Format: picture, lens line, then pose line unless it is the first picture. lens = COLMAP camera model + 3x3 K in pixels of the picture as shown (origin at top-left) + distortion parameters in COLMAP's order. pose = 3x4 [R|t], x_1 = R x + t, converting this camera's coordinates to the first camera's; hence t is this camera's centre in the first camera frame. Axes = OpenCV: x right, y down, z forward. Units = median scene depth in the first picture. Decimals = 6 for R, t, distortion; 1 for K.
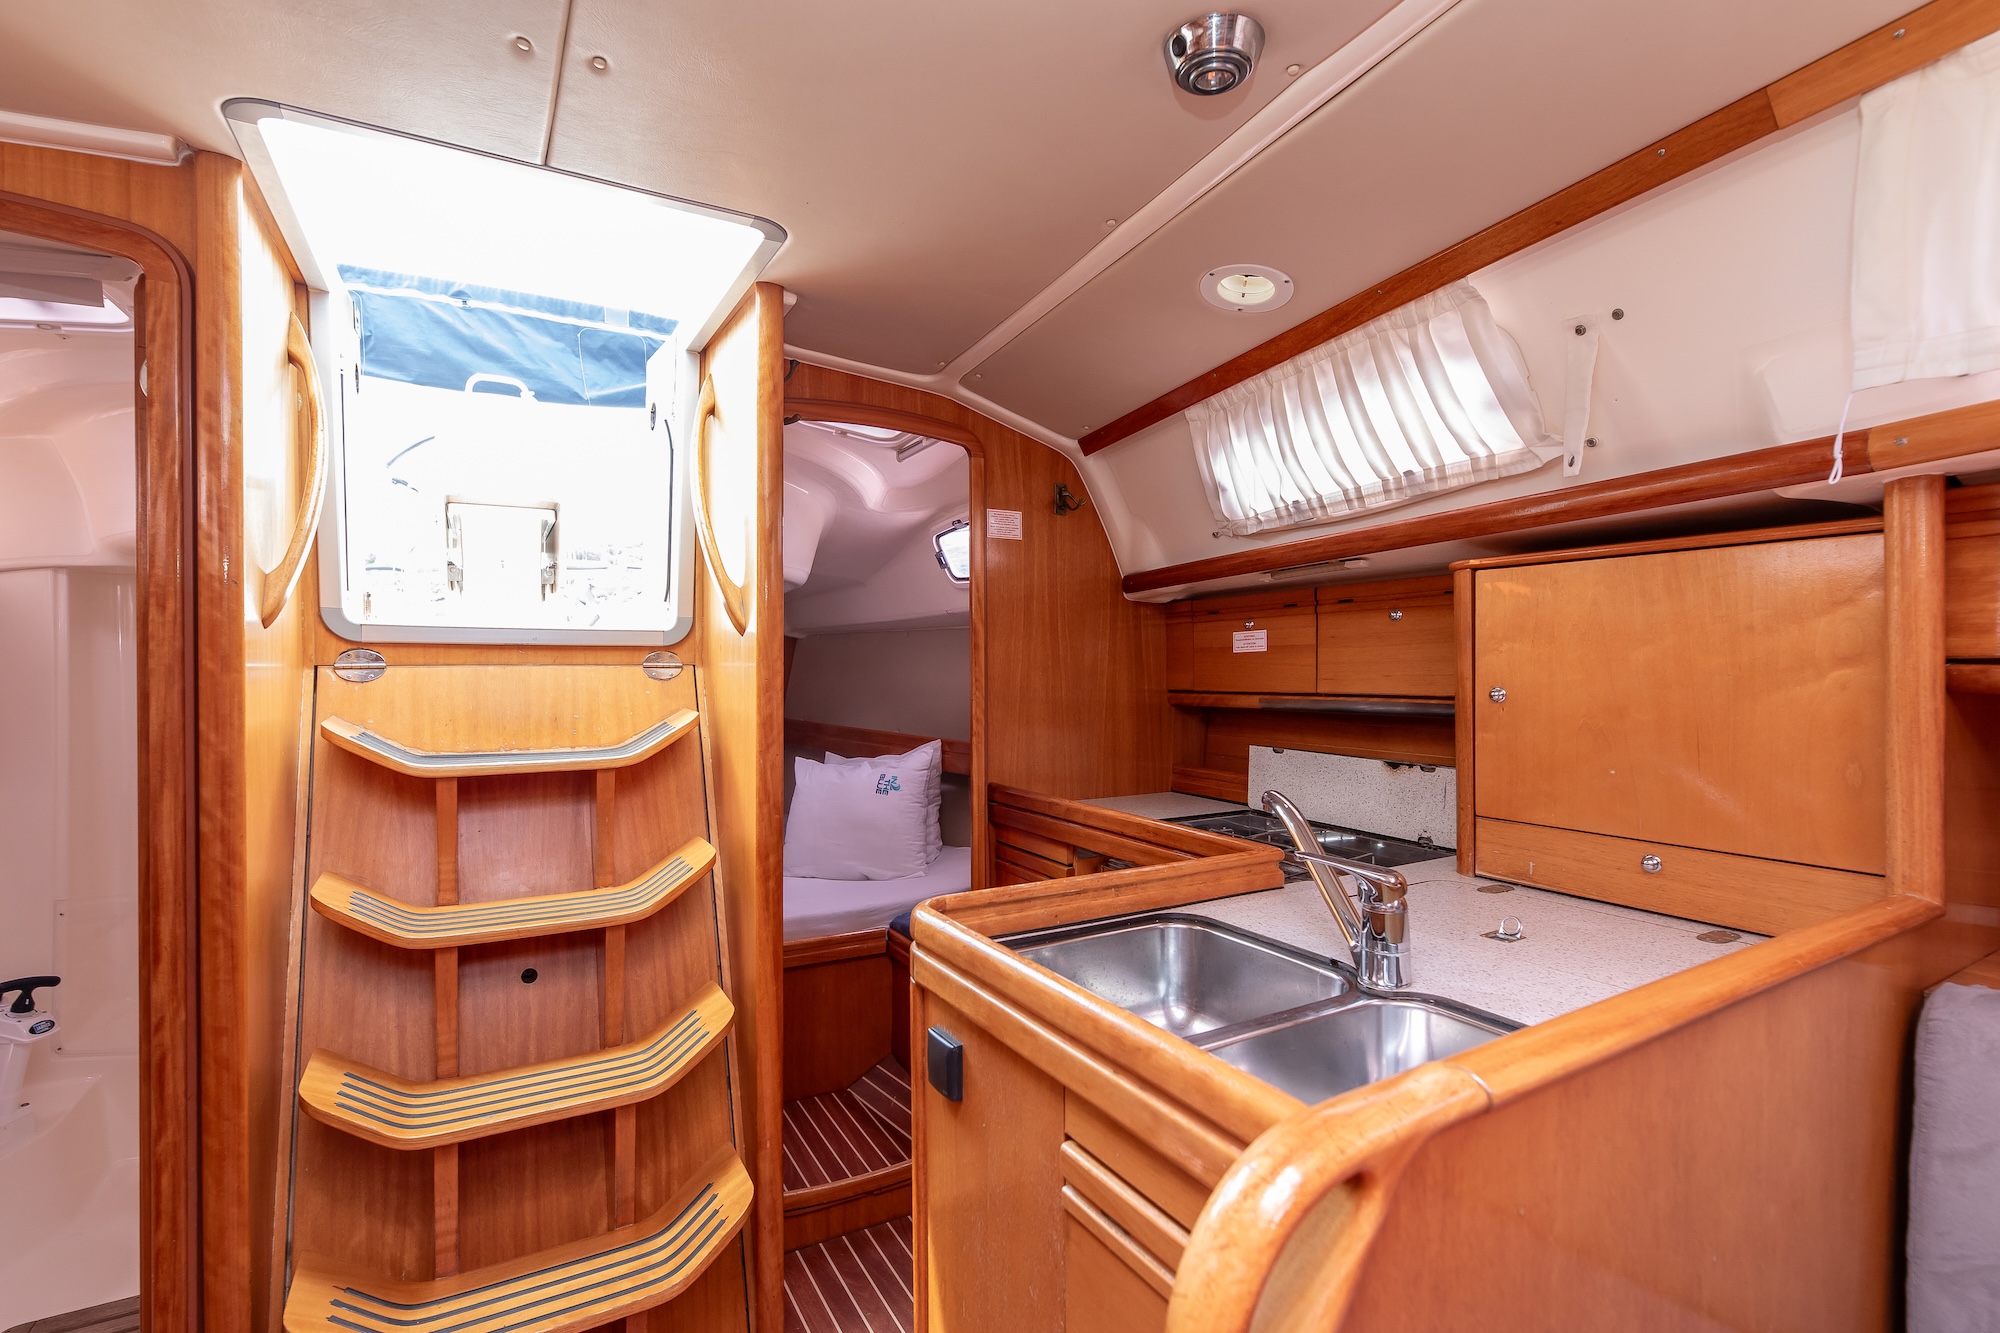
lens RADIAL K [[921.1, 0, 997.3], [0, 921.1, 671.1], [0, 0, 1]] dist [0.000563, -0.000523]
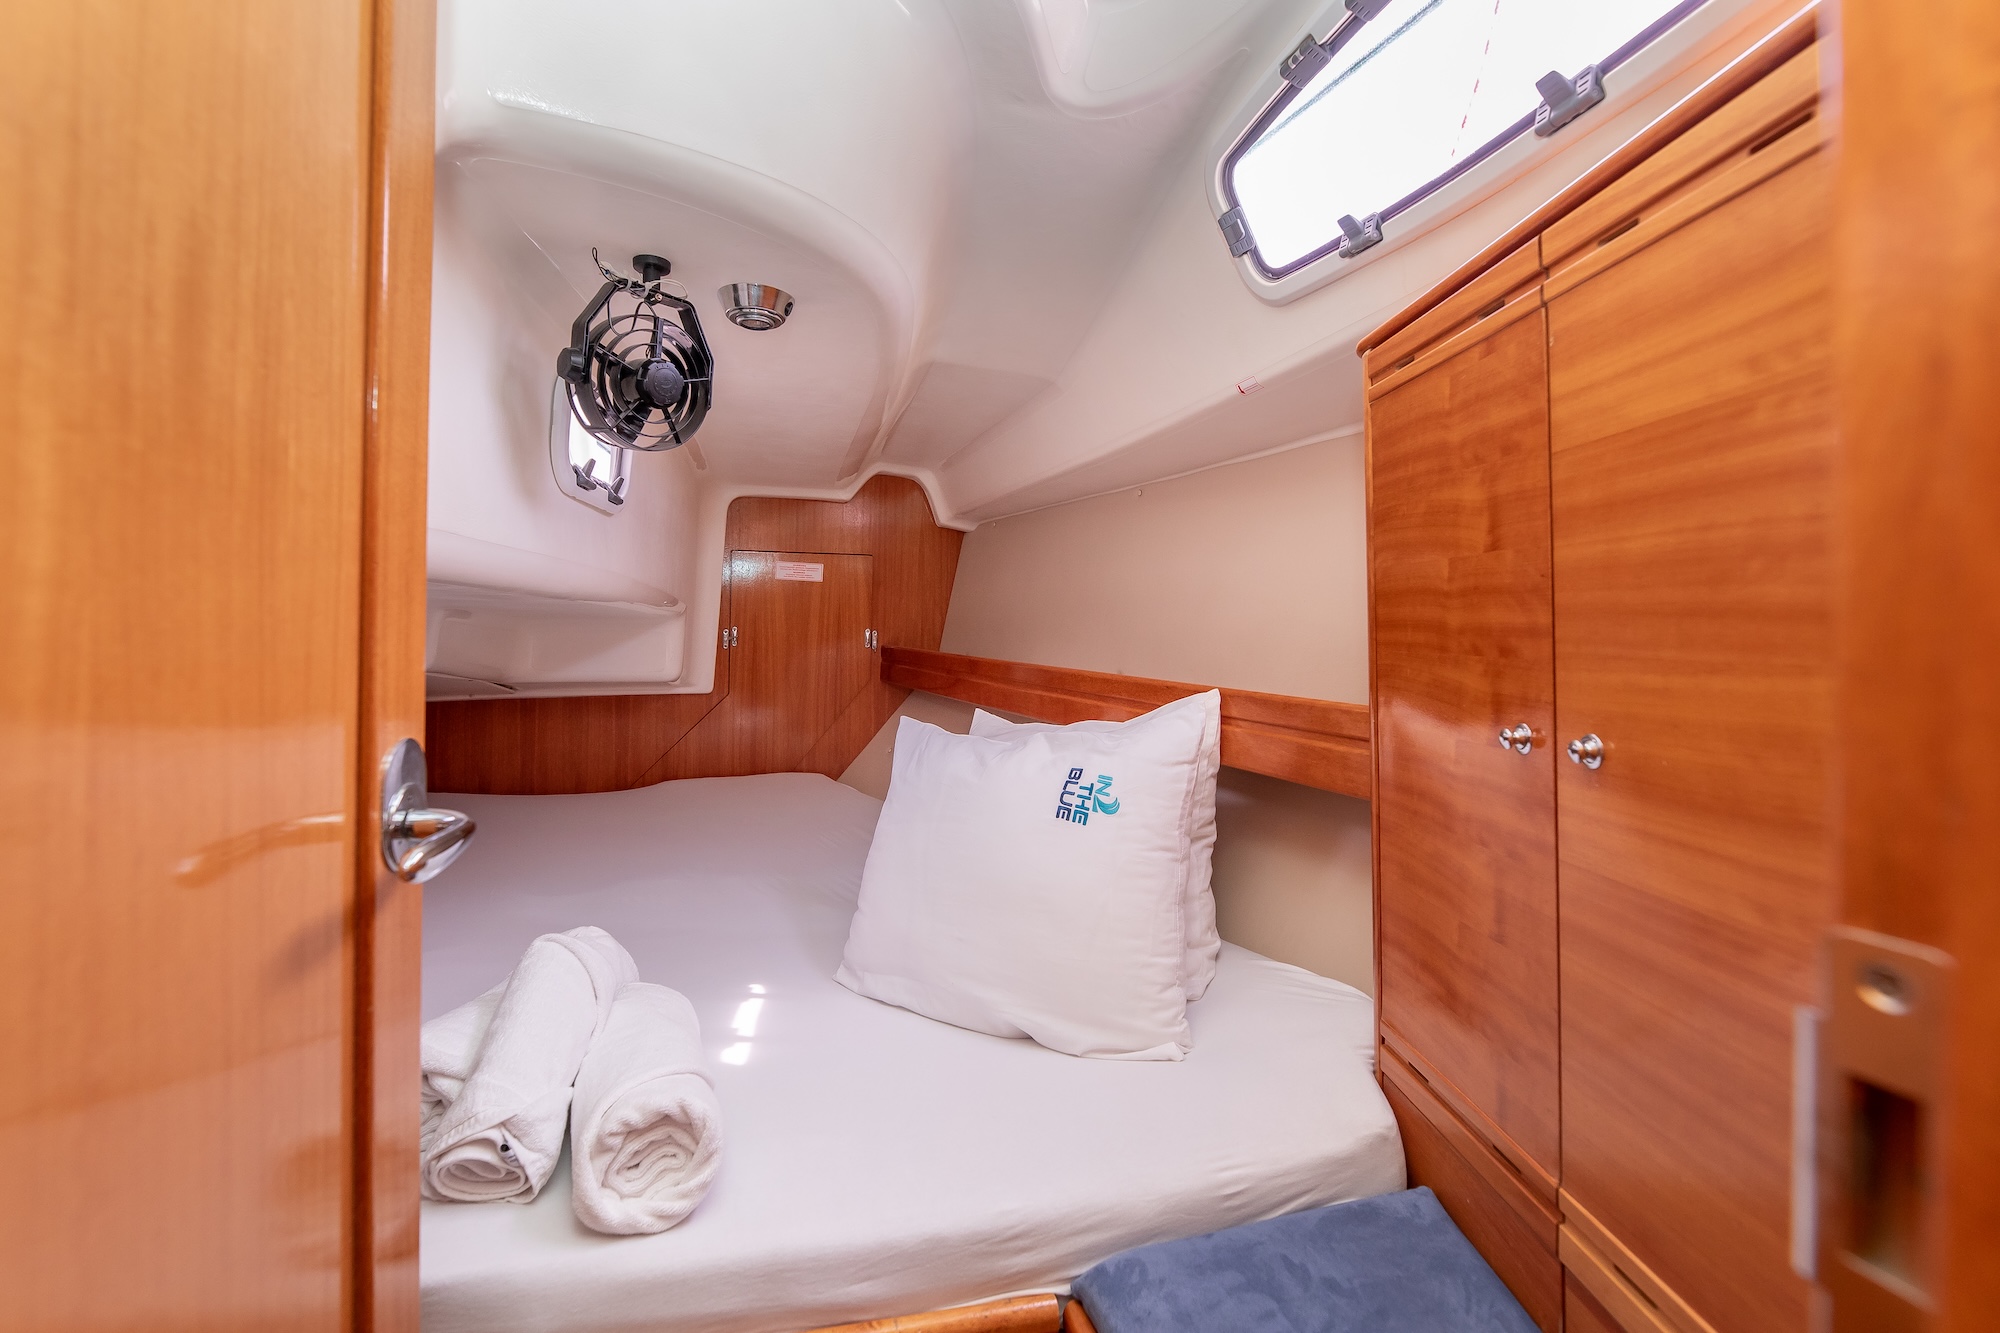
lens RADIAL K [[892.9, 0, 1006.7], [0, 892.9, 639.3], [0, 0, 1]] dist [-0.003382, -0.000605]
pose [[0.971390, 0.020491, -0.236605, -0.107862], [-0.020103, 0.999790, 0.004051, 0.093724], [0.236638, 0.000821, 0.971598, 1.053756]]
